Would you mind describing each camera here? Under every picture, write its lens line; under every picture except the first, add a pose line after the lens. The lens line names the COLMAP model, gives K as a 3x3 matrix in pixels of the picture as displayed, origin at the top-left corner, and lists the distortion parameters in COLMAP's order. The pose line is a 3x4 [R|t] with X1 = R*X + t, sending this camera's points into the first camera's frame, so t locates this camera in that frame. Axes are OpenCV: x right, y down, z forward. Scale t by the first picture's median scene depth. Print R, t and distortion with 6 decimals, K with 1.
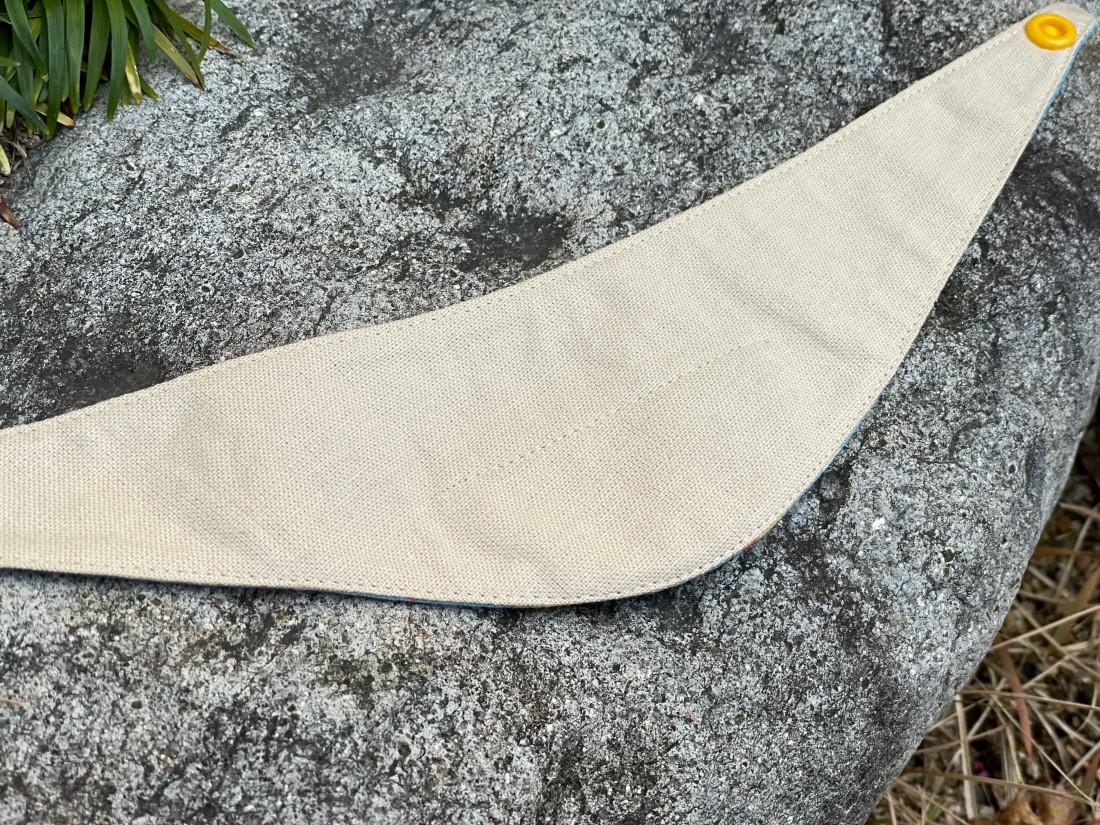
lens RADIAL K [[1688.1, 0, 535.8], [0, 1688.1, 416.0], [0, 0, 1]] dist [0.098699, -0.429937]
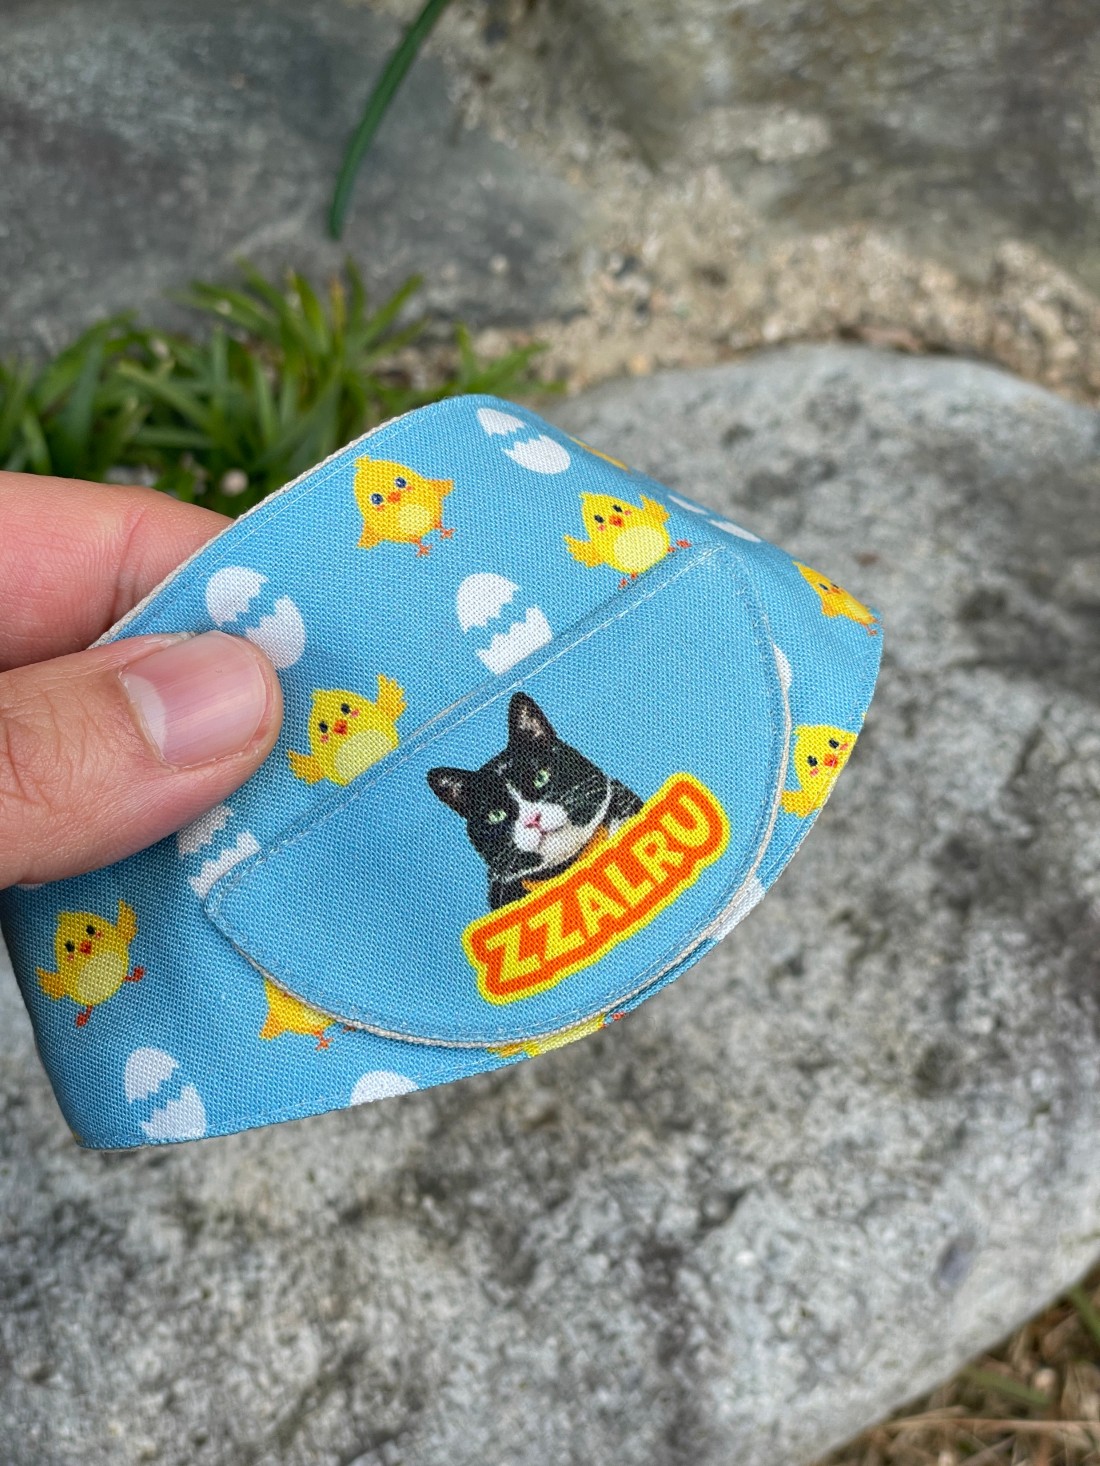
lens RADIAL K [[2277.7, 0, 551.3], [0, 2277.7, 712.9], [0, 0, 1]] dist [0.101878, -0.661391]
pose [[0.911565, 0.308139, -0.272211, 0.356107], [-0.317423, 0.948227, 0.010412, -0.215466], [0.261327, 0.076914, 0.962181, -0.358920]]
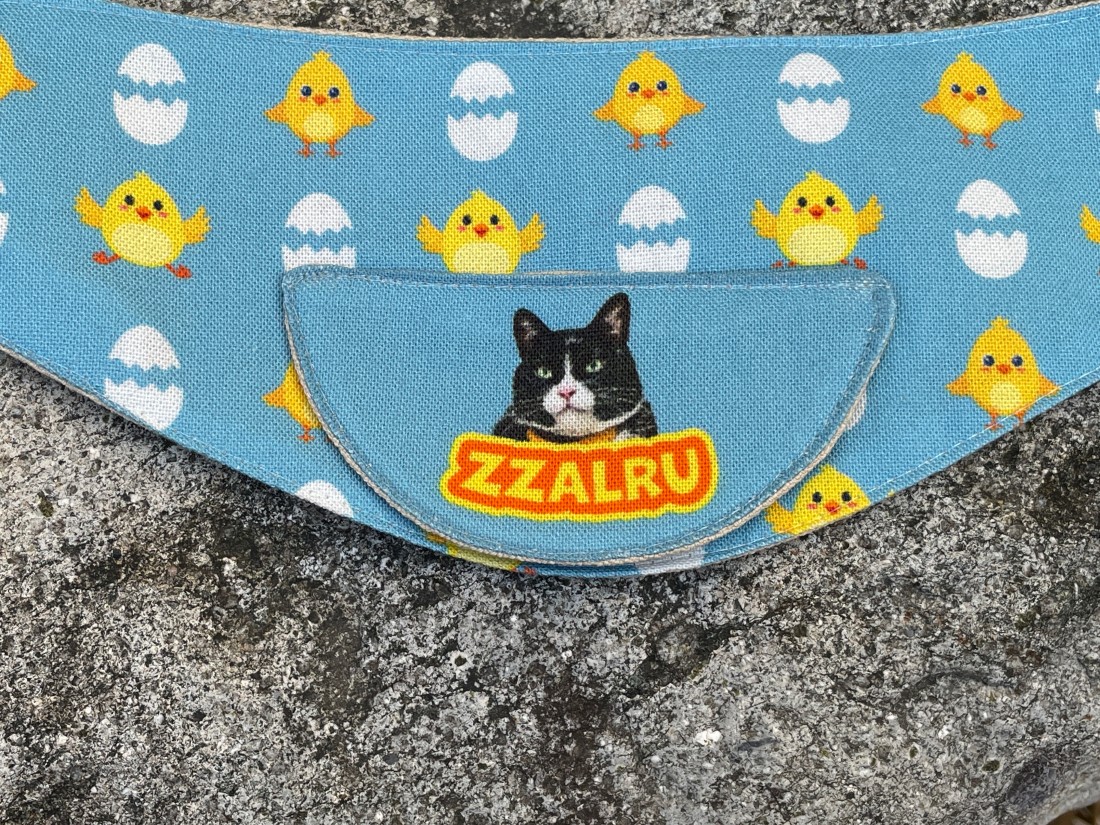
lens RADIAL K [[1632.4, 0, 450.2], [0, 1632.4, 406.4], [0, 0, 1]] dist [0.155582, -0.454967]
pose [[0.812602, 0.531475, -0.239190, 0.198807], [-0.437890, 0.827583, 0.351225, -0.208364], [0.384617, -0.180667, 0.905223, 0.408314]]
